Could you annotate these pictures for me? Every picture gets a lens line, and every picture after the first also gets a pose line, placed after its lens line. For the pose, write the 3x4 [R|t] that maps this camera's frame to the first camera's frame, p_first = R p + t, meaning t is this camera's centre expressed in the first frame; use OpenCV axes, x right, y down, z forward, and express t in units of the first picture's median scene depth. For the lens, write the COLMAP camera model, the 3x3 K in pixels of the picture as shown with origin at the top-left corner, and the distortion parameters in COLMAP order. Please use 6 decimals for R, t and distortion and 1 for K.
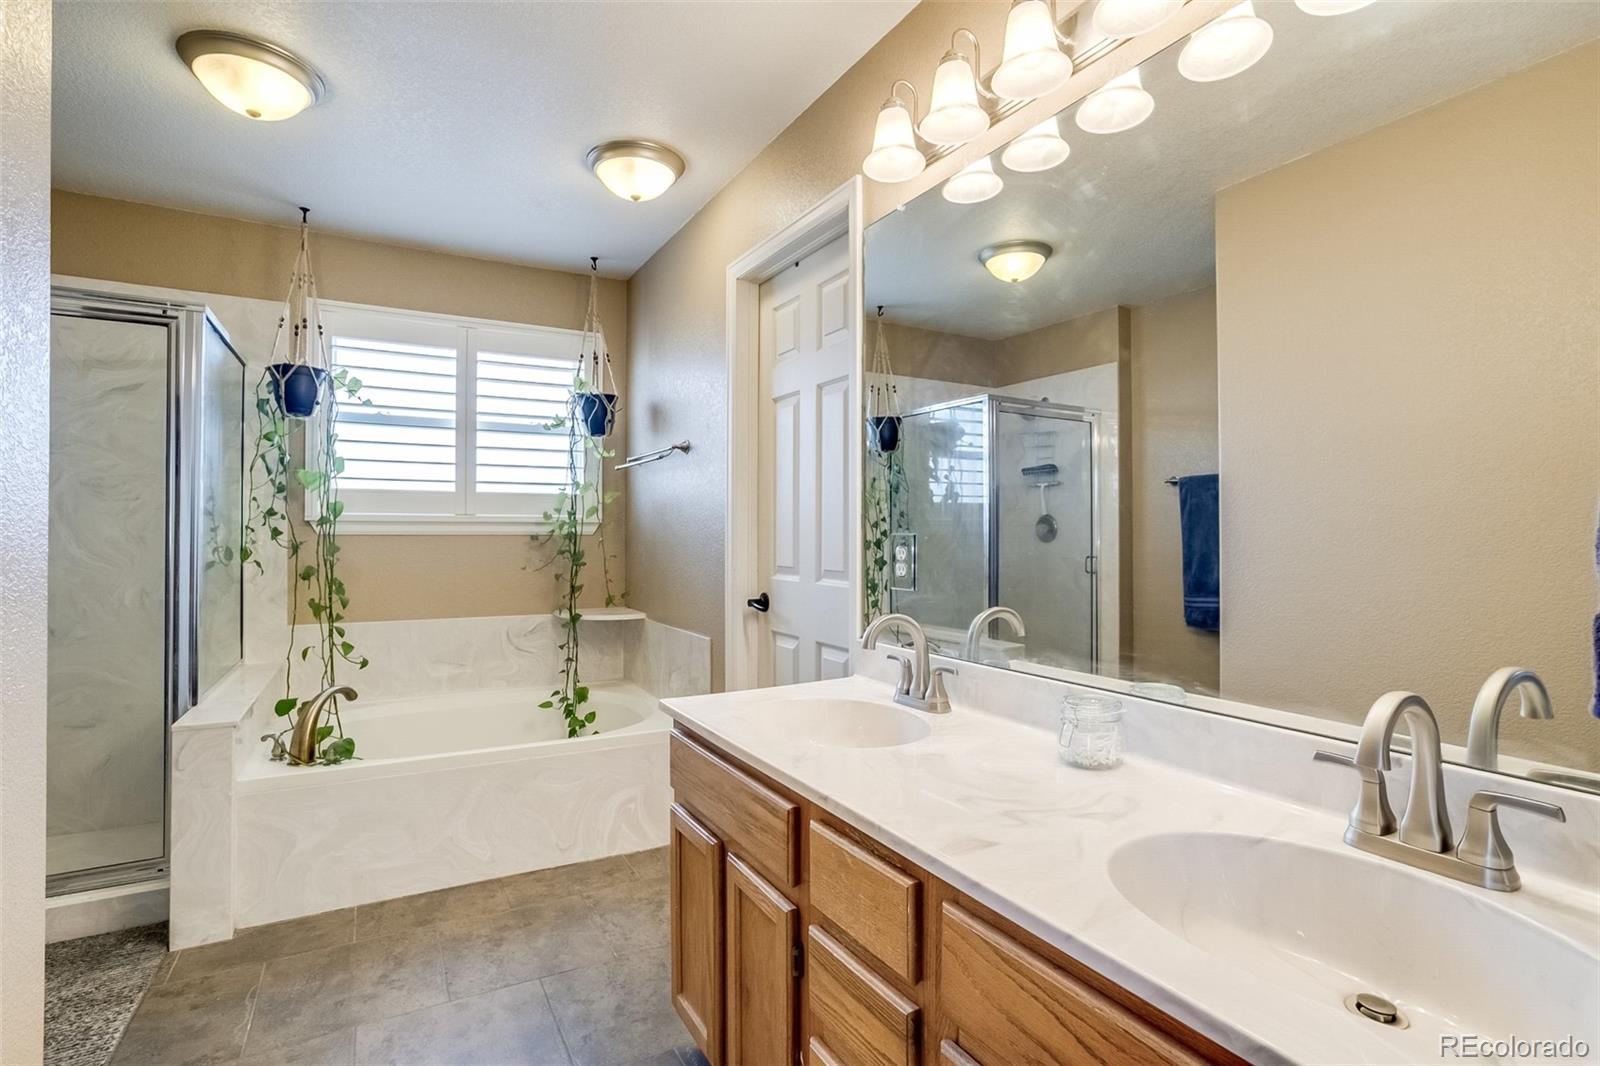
lens RADIAL K [[771.7, 0, 802.2], [0, 771.7, 527.1], [0, 0, 1]] dist [-0.047499, 0.030178]
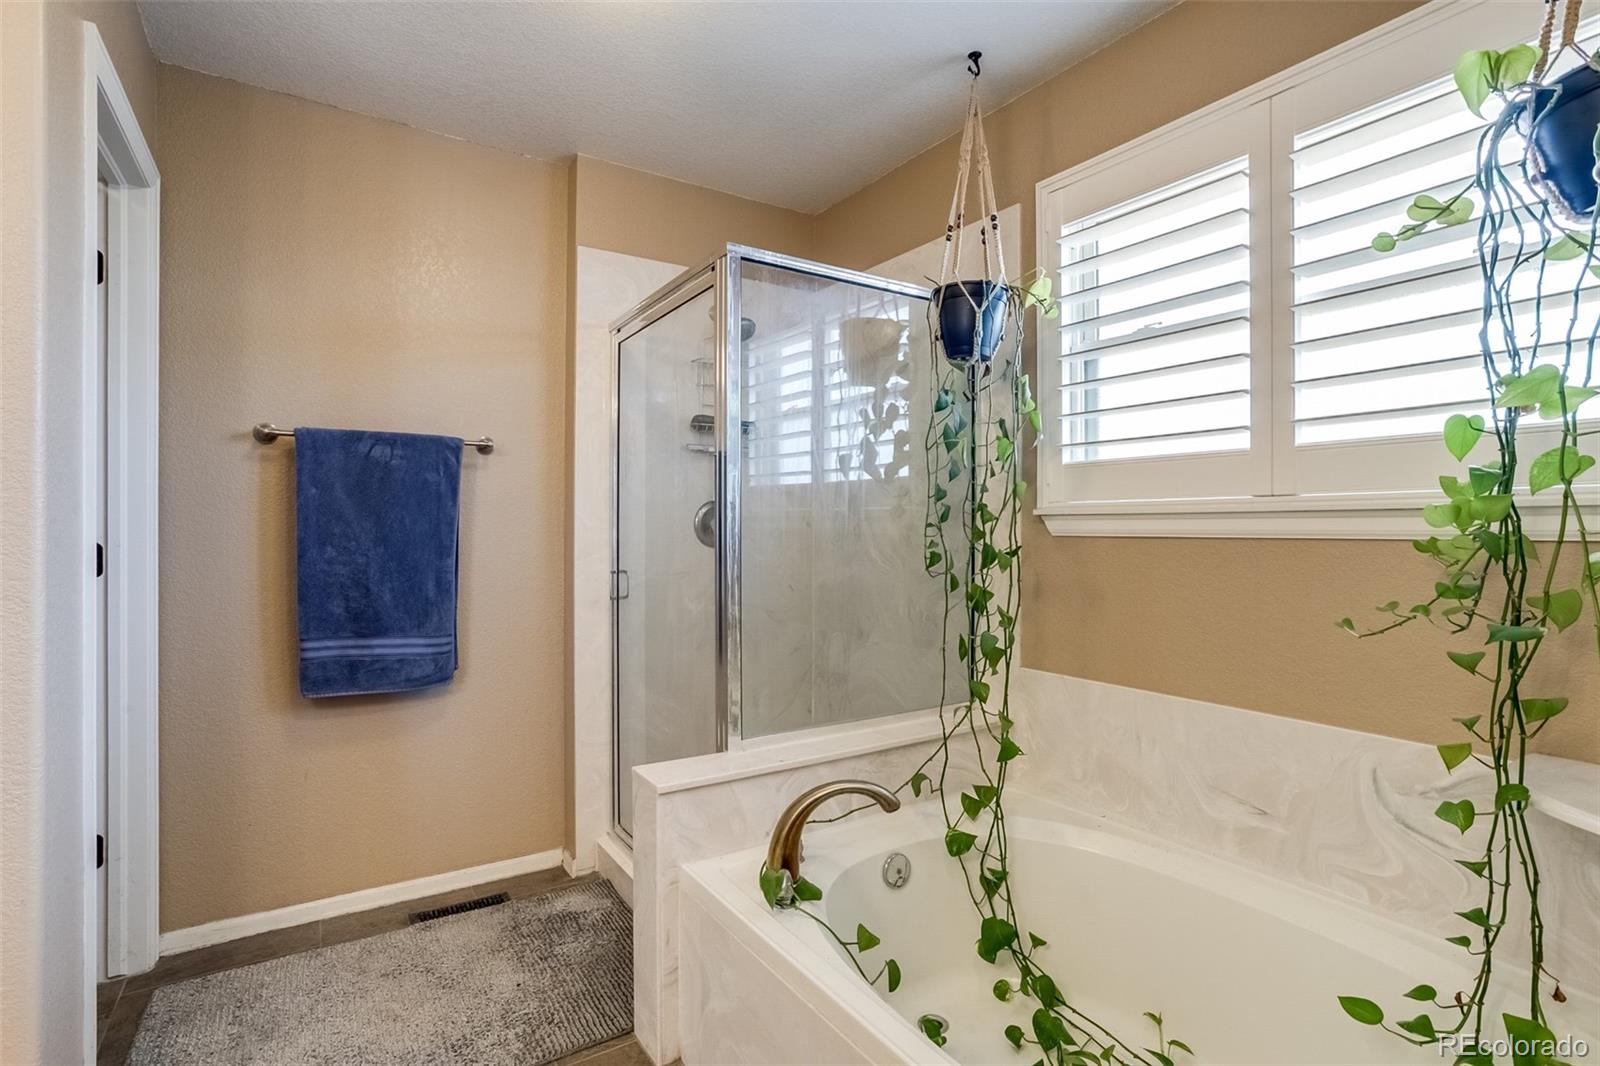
lens RADIAL K [[771.7, 0, 802.2], [0, 771.7, 527.1], [0, 0, 1]] dist [-0.047499, 0.030178]
pose [[0.057126, -0.002951, -0.998363, 0.009256], [0.009846, 0.999949, -0.002393, 0.001492], [0.998318, -0.009693, 0.057152, 0.690995]]
